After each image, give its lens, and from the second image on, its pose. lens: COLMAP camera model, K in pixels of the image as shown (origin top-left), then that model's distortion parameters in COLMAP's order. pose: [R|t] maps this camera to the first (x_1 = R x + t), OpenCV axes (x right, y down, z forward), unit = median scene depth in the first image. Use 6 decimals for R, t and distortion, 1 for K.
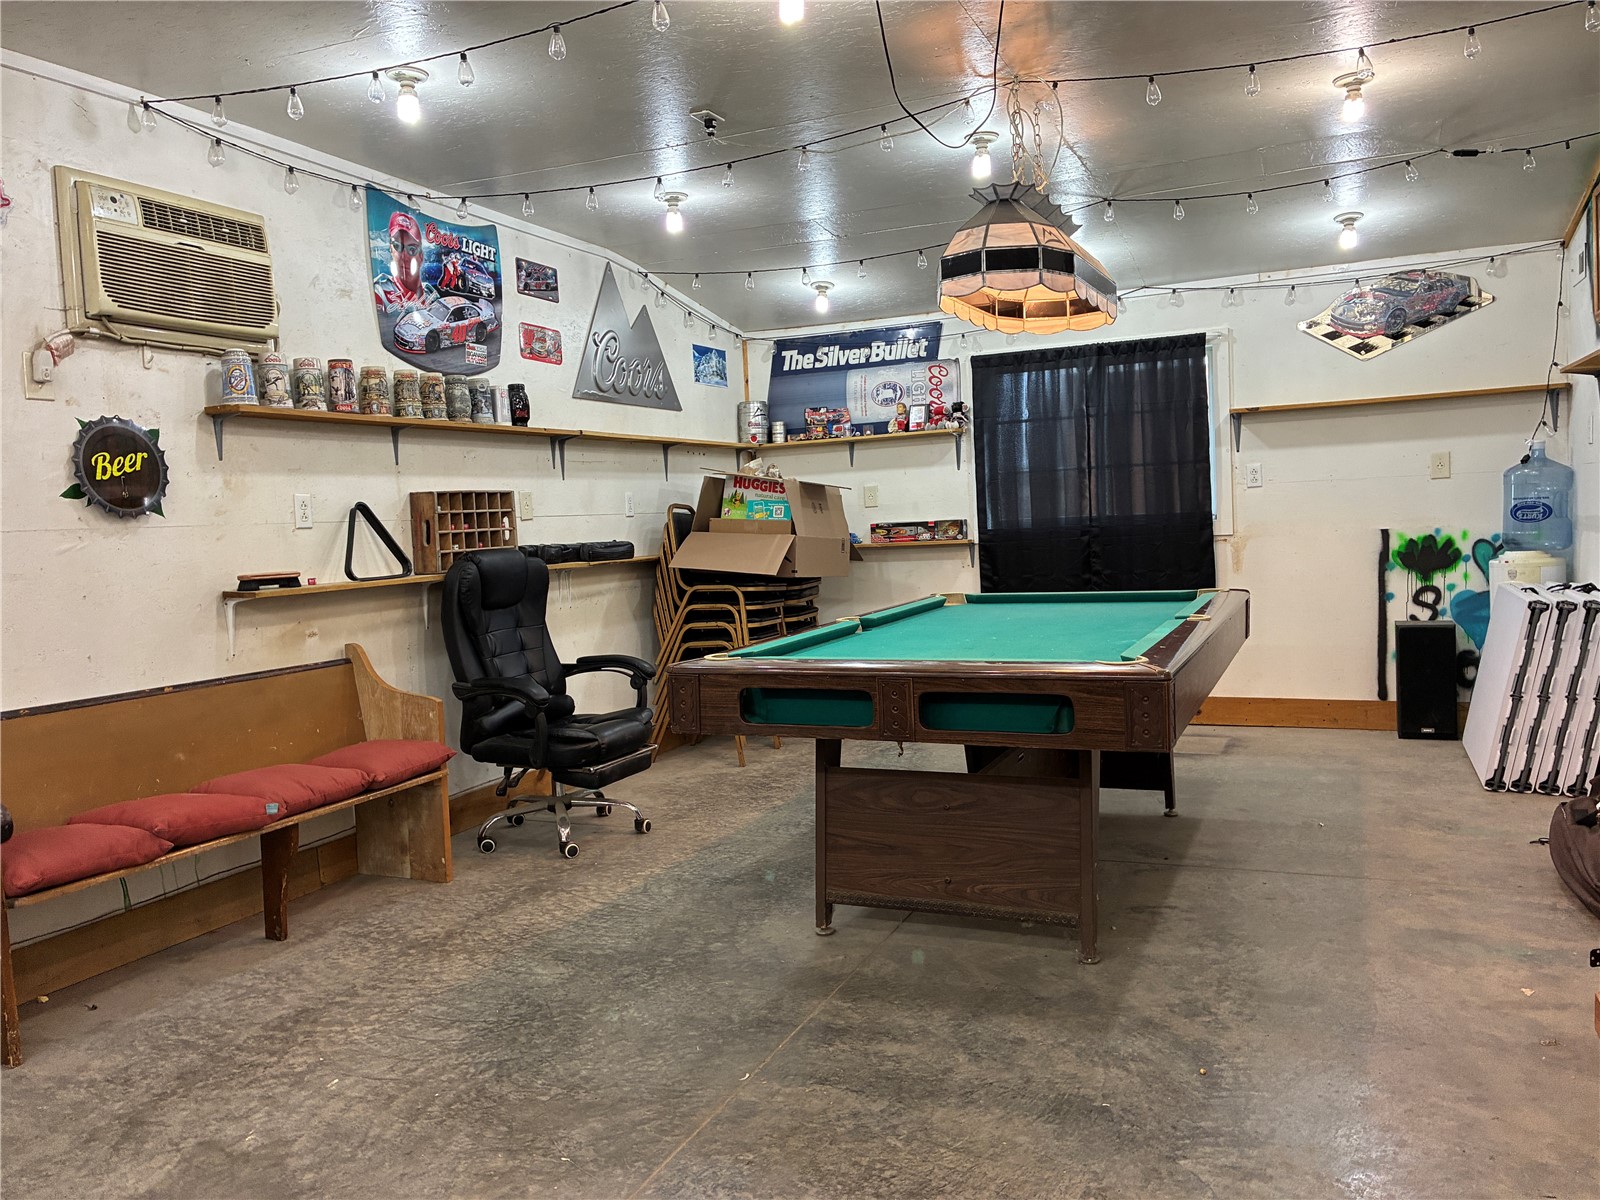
lens RADIAL K [[1203.5, 0, 800.0], [0, 1203.5, 600.0], [0, 0, 1]] dist [0.037771, -0.049702]
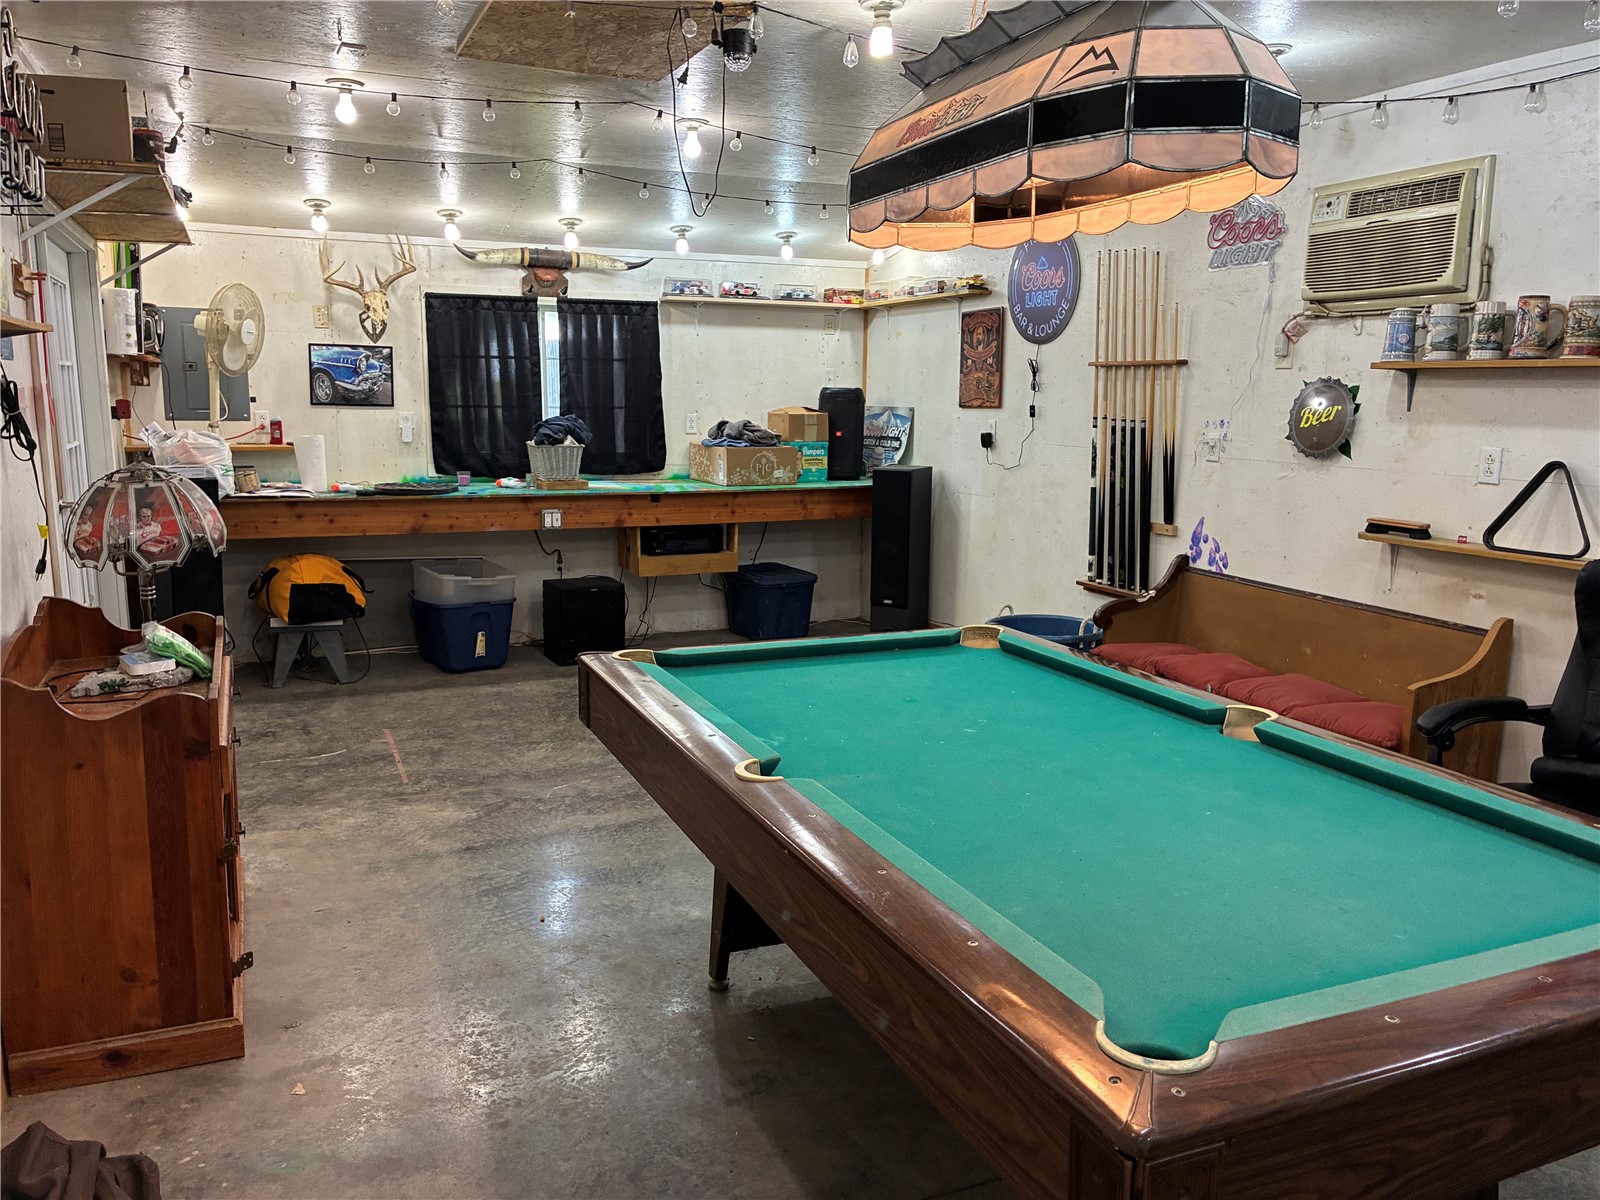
lens RADIAL K [[1226.5, 0, 800.0], [0, 1226.5, 600.0], [0, 0, 1]] dist [0.097044, -0.173789]
pose [[-0.676137, 0.162890, -0.718544, 0.585545], [-0.030746, 0.968167, 0.248410, -0.173416], [0.736135, 0.190051, -0.649605, 1.109832]]
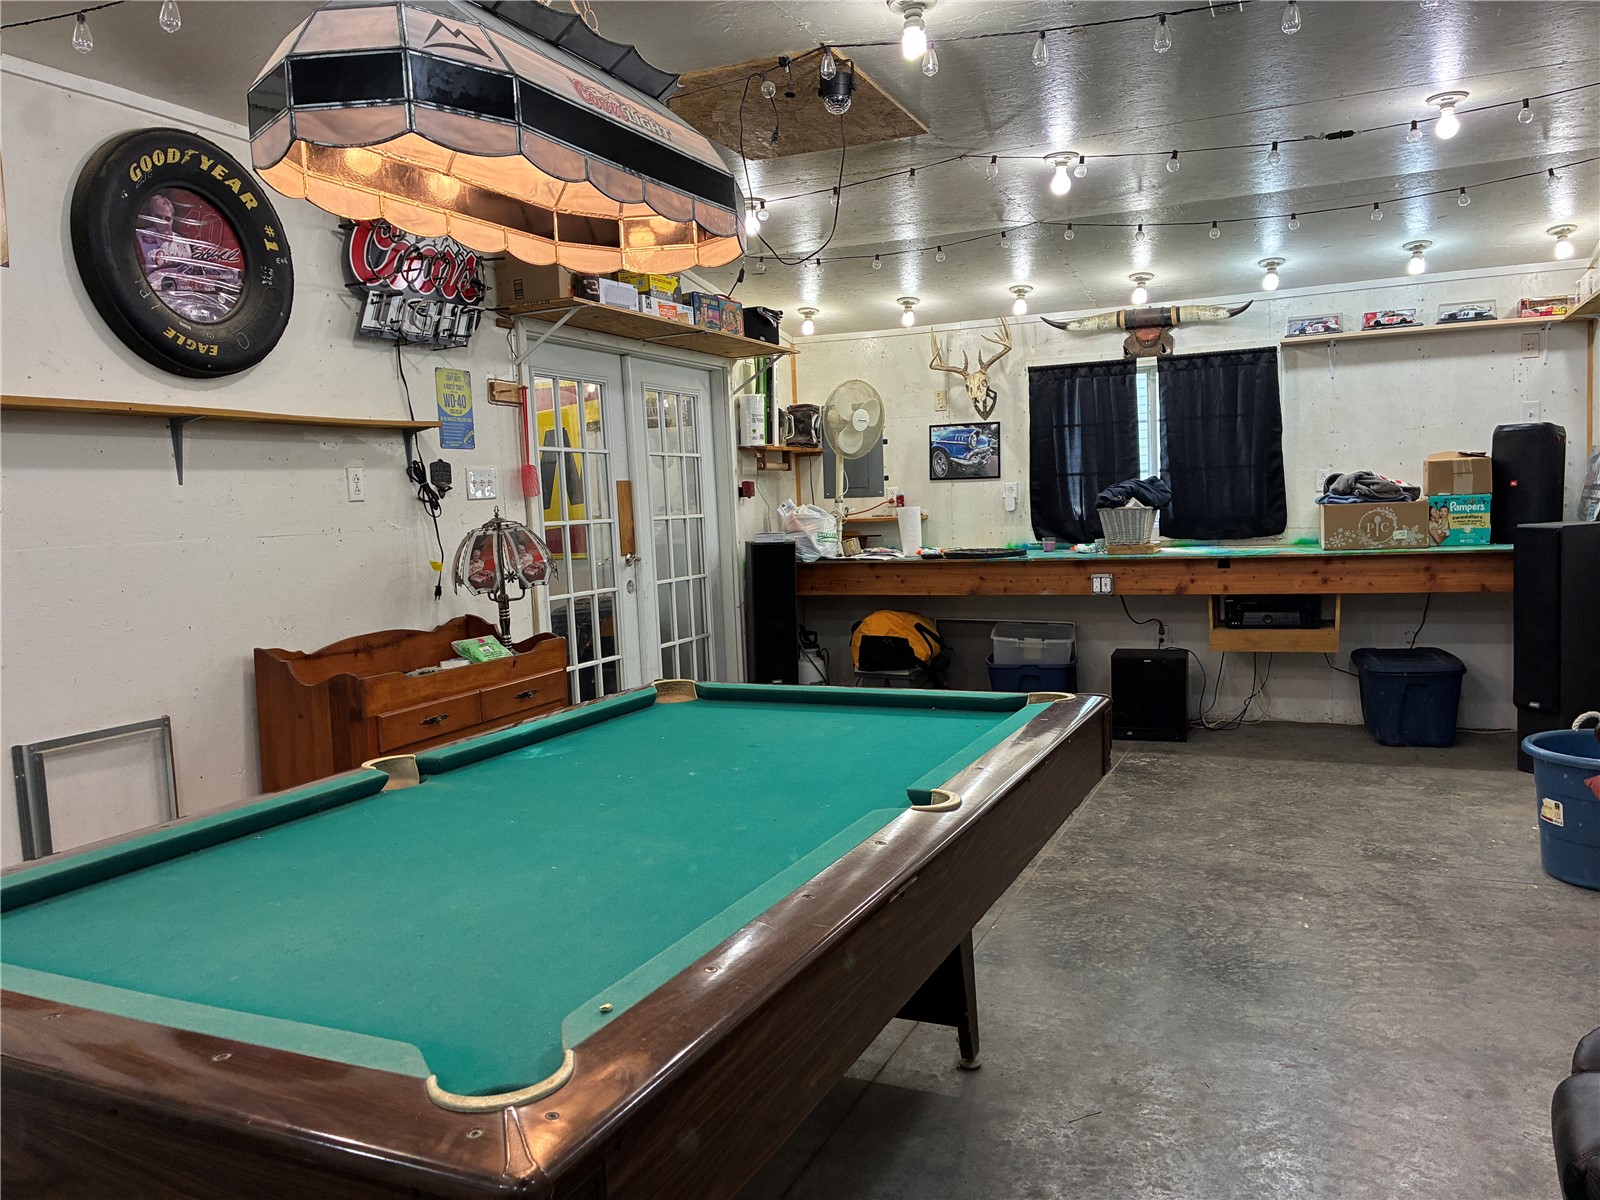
lens RADIAL K [[1235.3, 0, 800.0], [0, 1235.3, 600.0], [0, 0, 1]] dist [0.010911, 0.000728]
pose [[-0.996223, 0.085265, 0.016401, 0.068885], [0.086765, 0.984805, 0.150436, -0.121069], [-0.003325, 0.151291, -0.988484, 1.311715]]
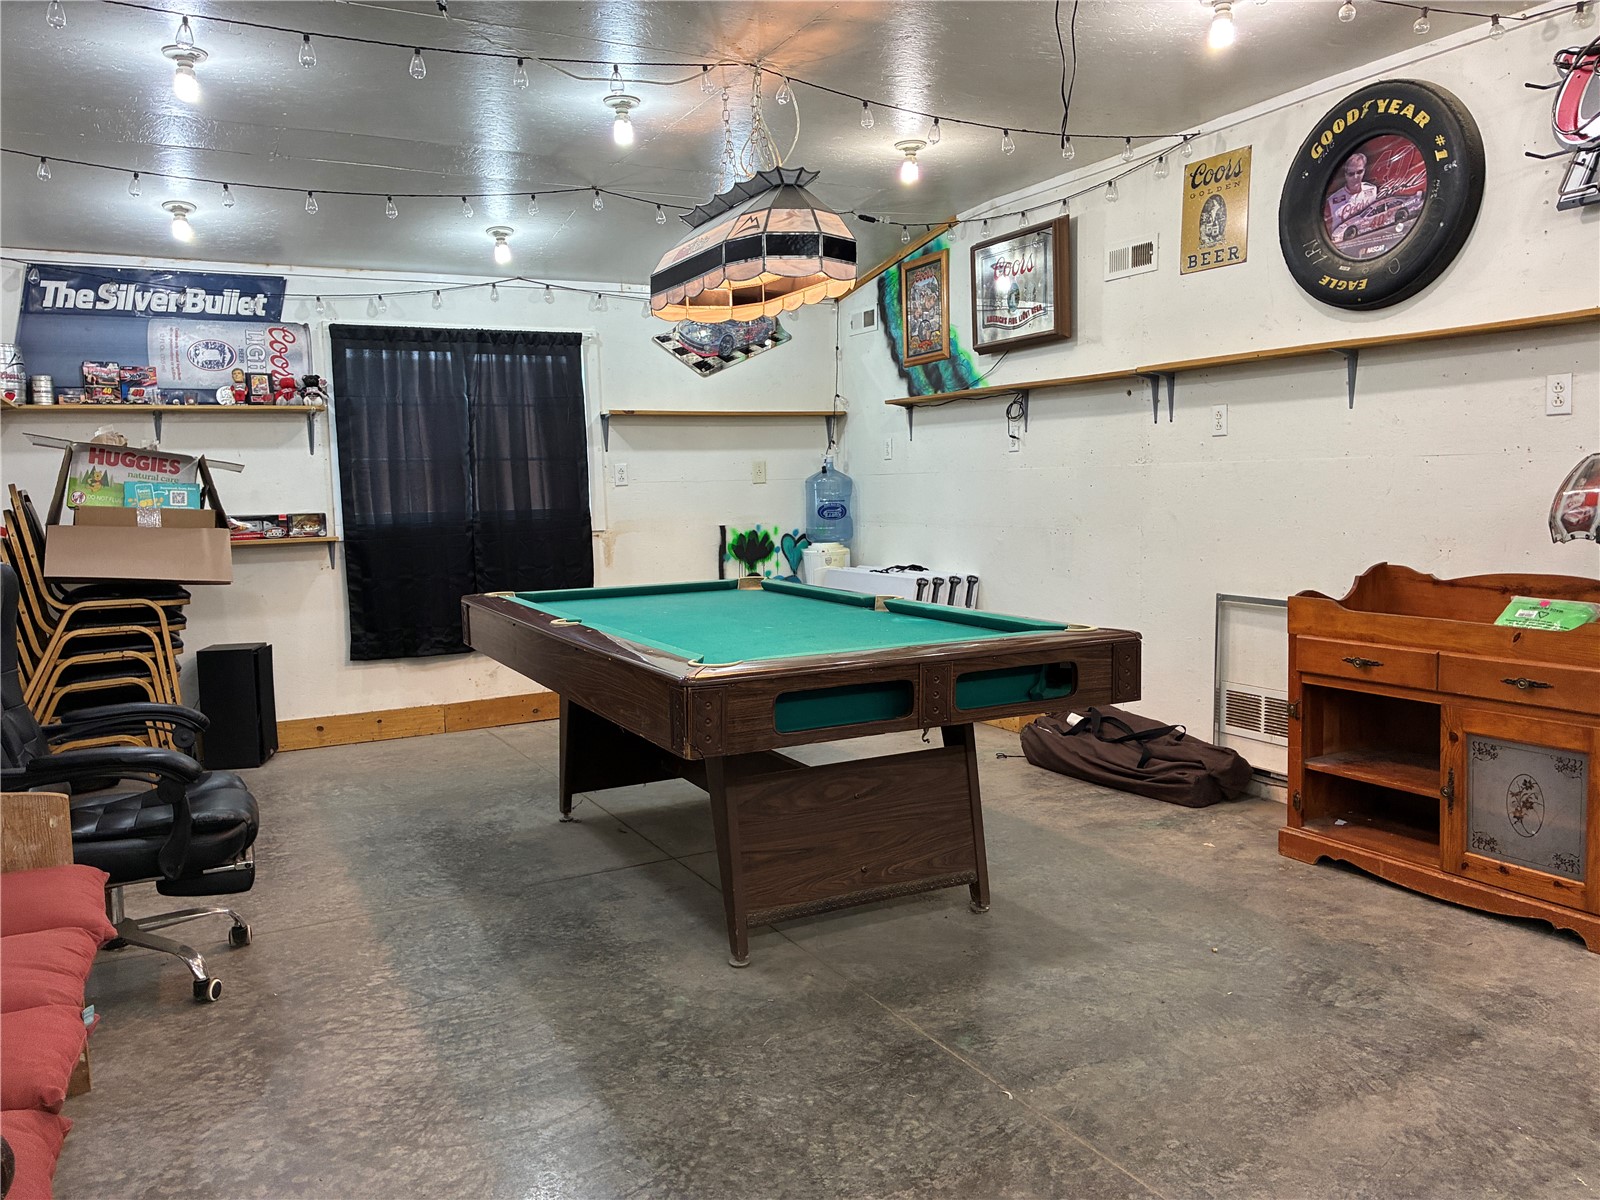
lens RADIAL K [[1203.5, 0, 800.0], [0, 1203.5, 600.0], [0, 0, 1]] dist [0.037771, -0.049702]
pose [[0.624237, -0.045352, 0.779917, -0.474280], [0.049533, 0.998603, 0.018423, -0.006504], [-0.779663, 0.027131, 0.625611, 0.293650]]
